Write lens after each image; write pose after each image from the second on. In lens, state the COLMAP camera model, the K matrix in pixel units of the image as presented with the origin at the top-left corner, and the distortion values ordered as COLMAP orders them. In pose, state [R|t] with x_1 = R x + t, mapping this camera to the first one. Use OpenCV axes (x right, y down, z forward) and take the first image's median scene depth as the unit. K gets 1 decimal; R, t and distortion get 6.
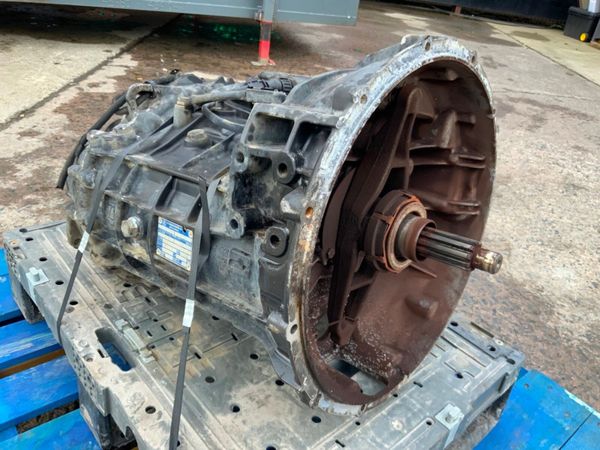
lens RADIAL K [[497.3, 0, 300.0], [0, 497.3, 225.0], [0, 0, 1]] dist [0.090702, -0.187186]
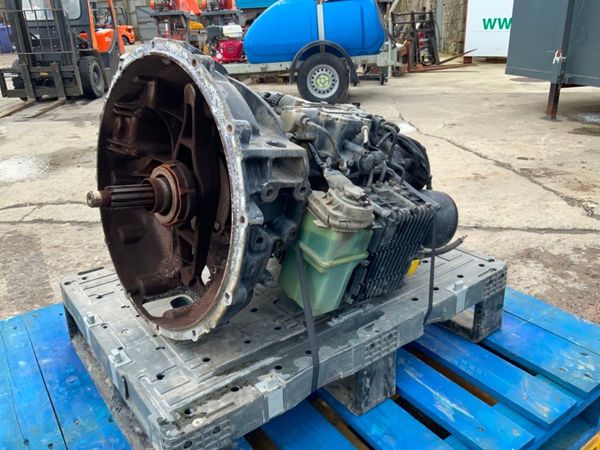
lens RADIAL K [[497.3, 0, 300.0], [0, 497.3, 225.0], [0, 0, 1]] dist [0.090702, -0.187186]
pose [[-0.073749, 0.257848, -0.963367, 1.303501], [-0.492001, 0.830851, 0.260044, -0.379164], [0.867466, 0.493155, 0.065587, 1.140232]]
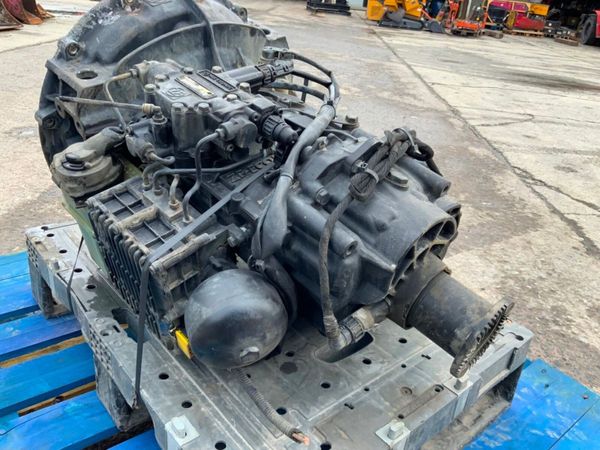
lens RADIAL K [[497.3, 0, 300.0], [0, 497.3, 225.0], [0, 0, 1]] dist [0.090702, -0.187186]
pose [[-0.975018, -0.201380, -0.093733, -0.095652], [-0.188554, 0.527294, 0.828497, -1.015230], [-0.117419, 0.825474, -0.552092, 1.868467]]
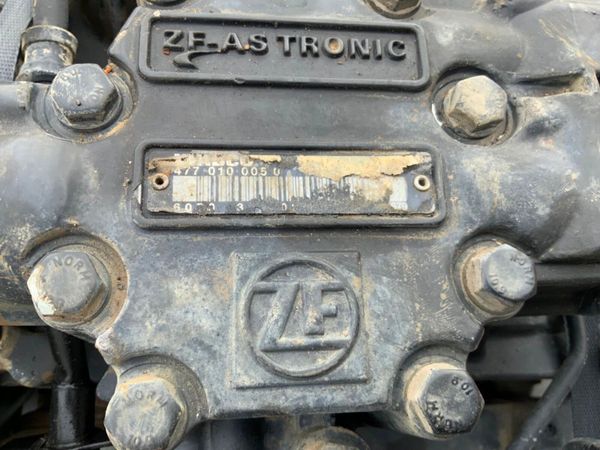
lens RADIAL K [[497.3, 0, 300.0], [0, 497.3, 225.0], [0, 0, 1]] dist [0.090702, -0.187186]
pose [[-0.688238, 0.601532, -0.405570, 0.131650], [-0.382695, 0.173910, 0.907359, -0.479736], [0.616338, 0.779689, 0.110512, 1.151793]]
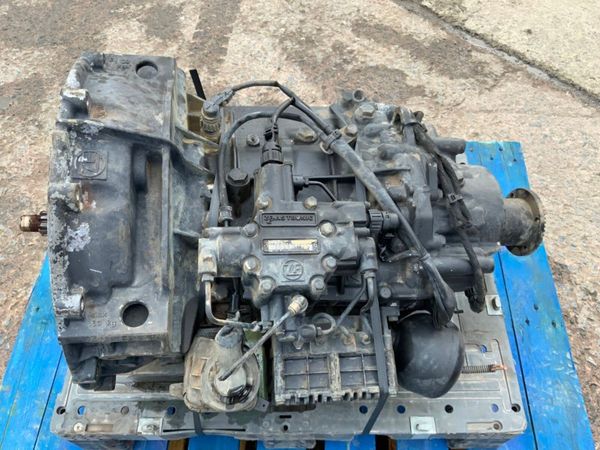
lens RADIAL K [[497.3, 0, 300.0], [0, 497.3, 225.0], [0, 0, 1]] dist [0.090702, -0.187186]
pose [[-0.657411, 0.573702, -0.488546, 0.439682], [-0.432075, 0.244172, 0.868154, -1.080632], [0.617351, 0.781822, 0.087361, 1.066719]]
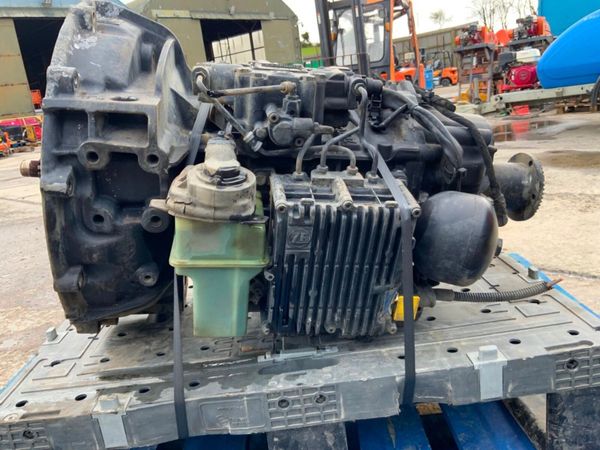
lens RADIAL K [[497.3, 0, 300.0], [0, 497.3, 225.0], [0, 0, 1]] dist [0.090702, -0.187186]
pose [[-0.631816, 0.150343, -0.760398, 0.762212], [-0.364568, 0.808088, 0.462692, -0.538735], [0.684032, 0.569553, -0.455753, 1.750981]]
